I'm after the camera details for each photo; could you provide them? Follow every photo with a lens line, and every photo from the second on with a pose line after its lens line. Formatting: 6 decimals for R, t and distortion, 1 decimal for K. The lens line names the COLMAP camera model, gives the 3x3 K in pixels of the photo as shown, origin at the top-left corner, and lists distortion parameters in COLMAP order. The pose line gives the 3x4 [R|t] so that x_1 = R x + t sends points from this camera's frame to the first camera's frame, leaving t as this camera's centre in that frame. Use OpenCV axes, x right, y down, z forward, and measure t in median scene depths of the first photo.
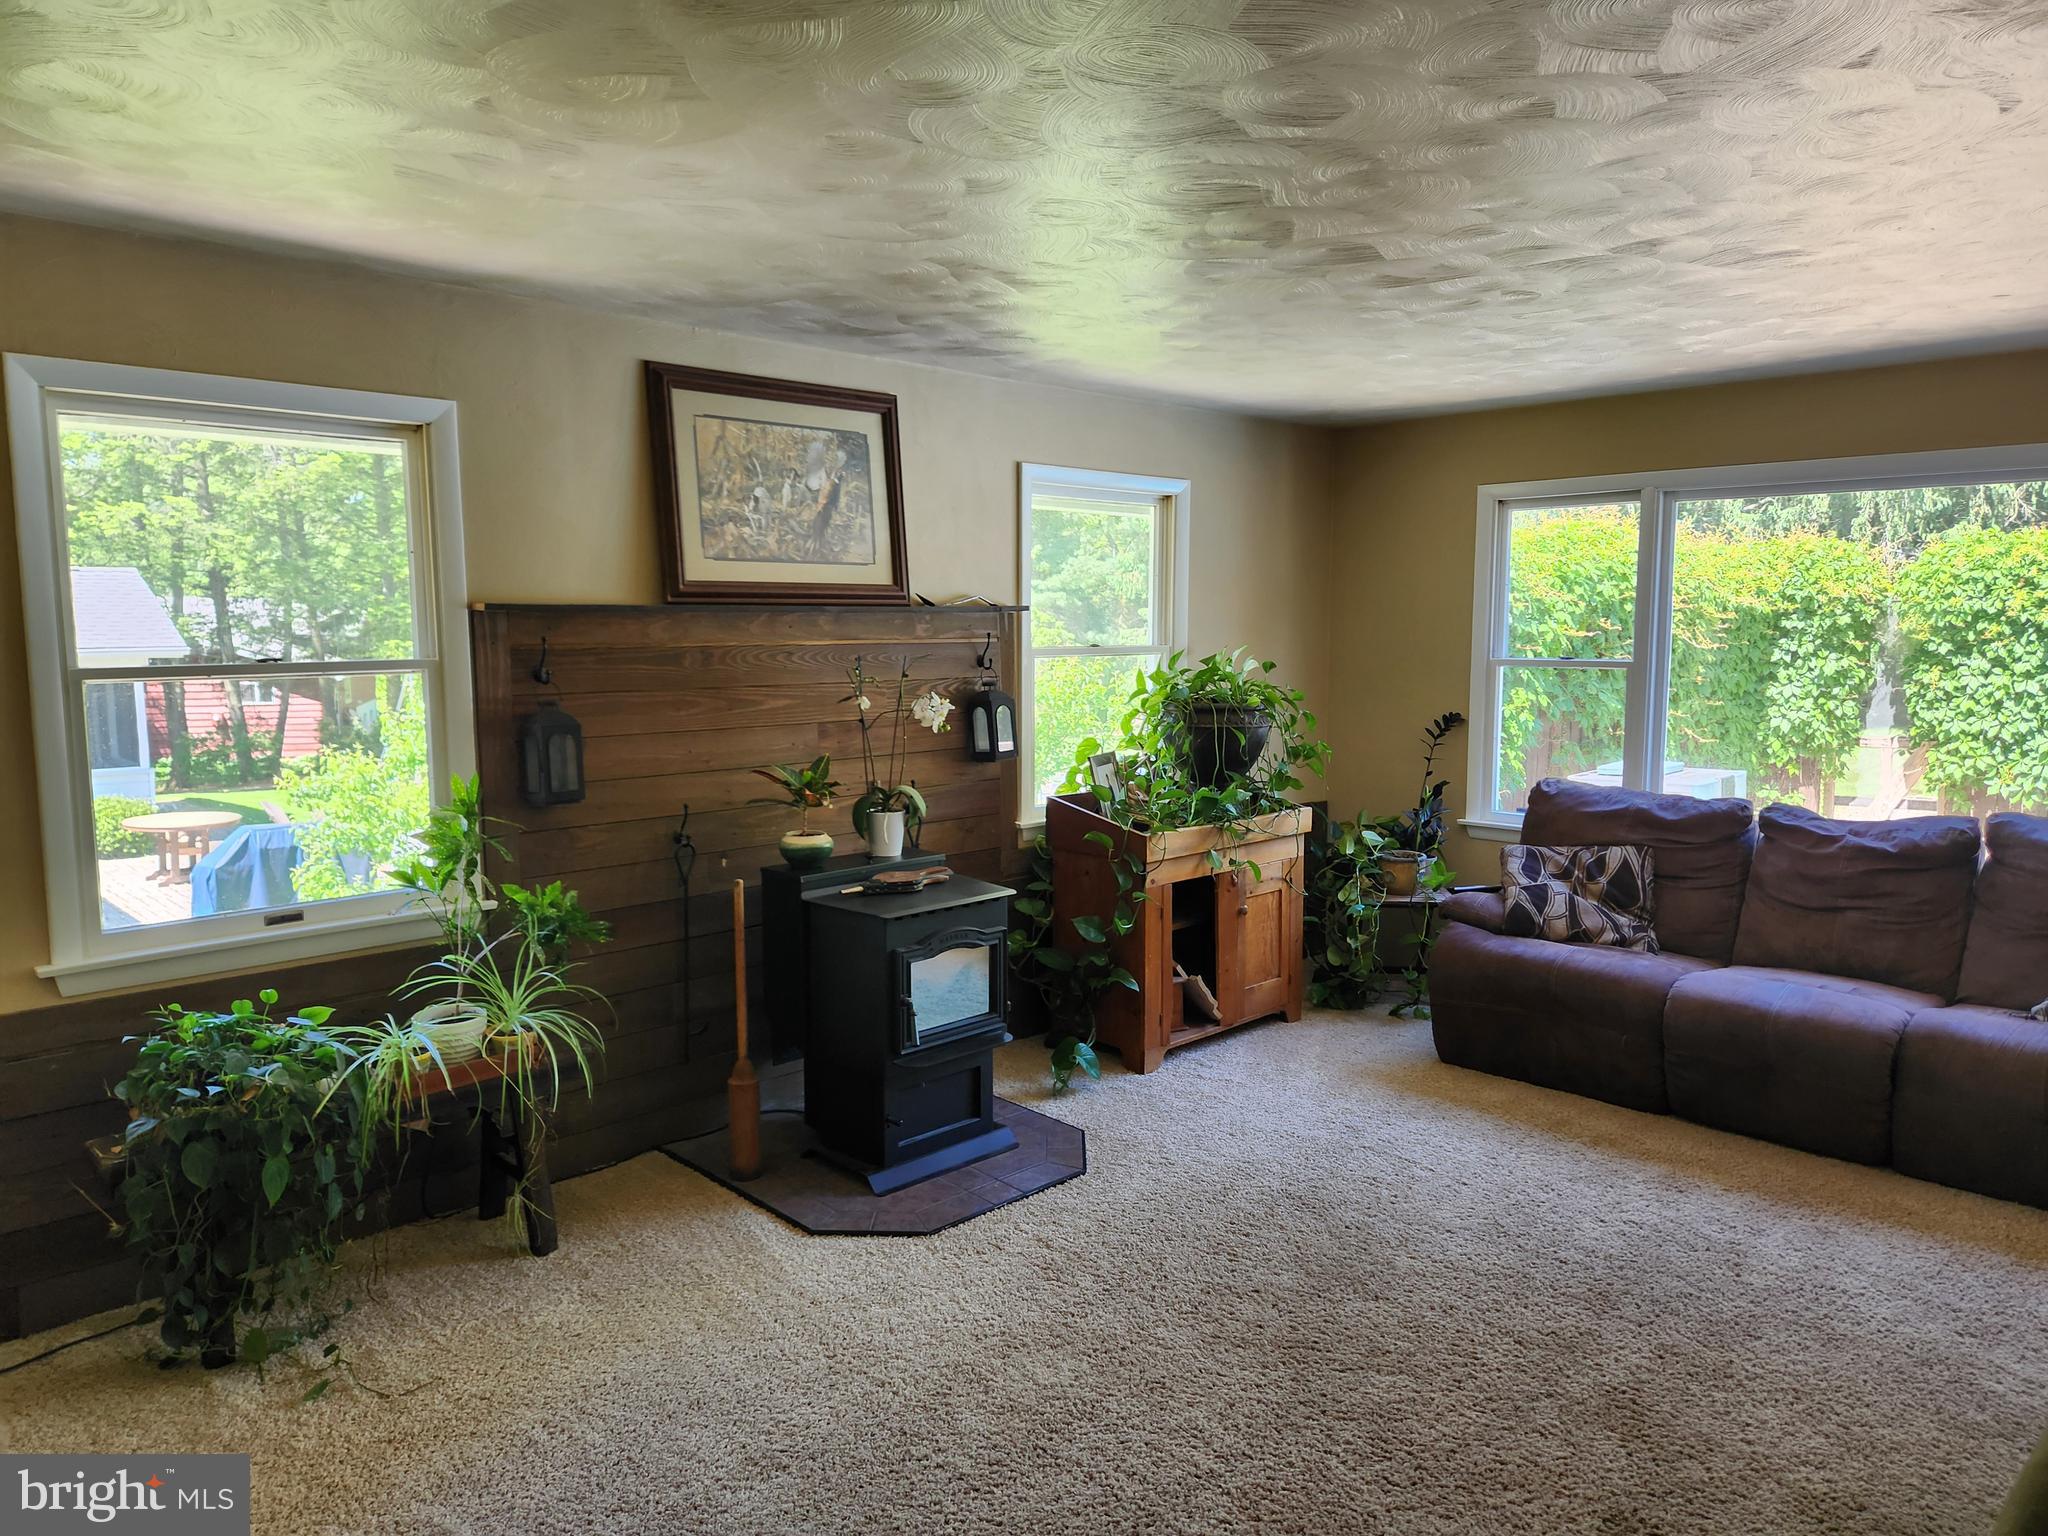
lens RADIAL K [[1369.4, 0, 1014.3], [0, 1369.4, 781.1], [0, 0, 1]] dist [0.080437, -0.066720]
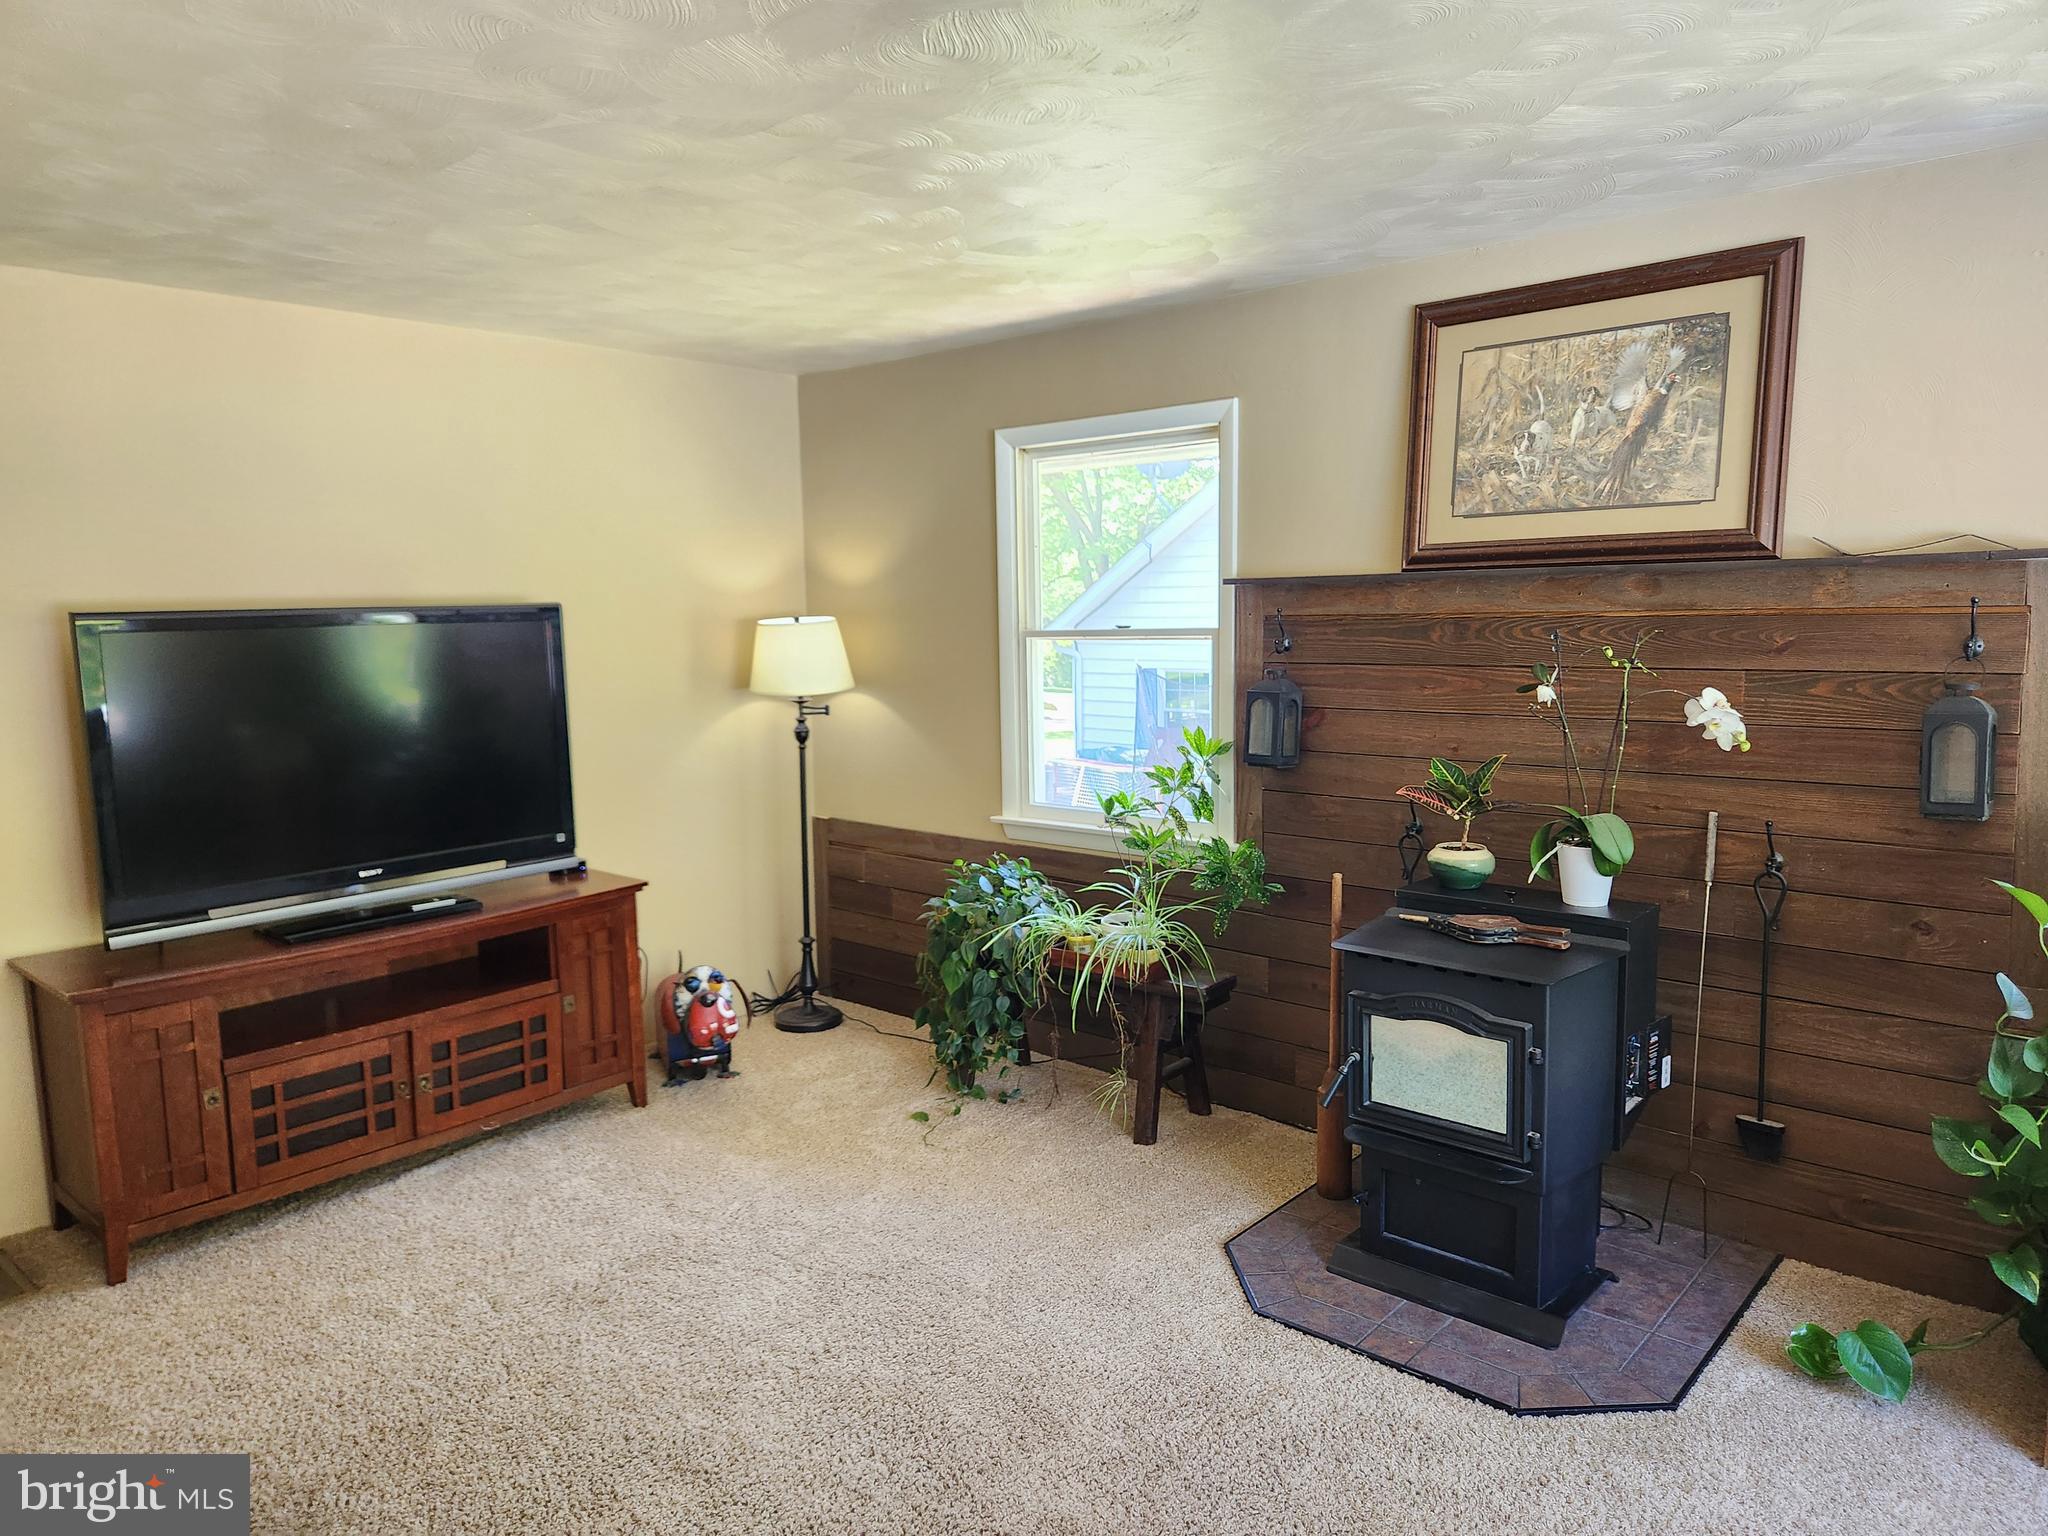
lens RADIAL K [[1369.4, 0, 1021.1], [0, 1369.4, 784.3], [0, 0, 1]] dist [0.080437, -0.066720]
pose [[0.107482, 0.133477, -0.985206, 0.618278], [-0.097578, 0.987579, 0.123153, -0.073498], [0.989407, 0.082898, 0.119172, 0.620994]]
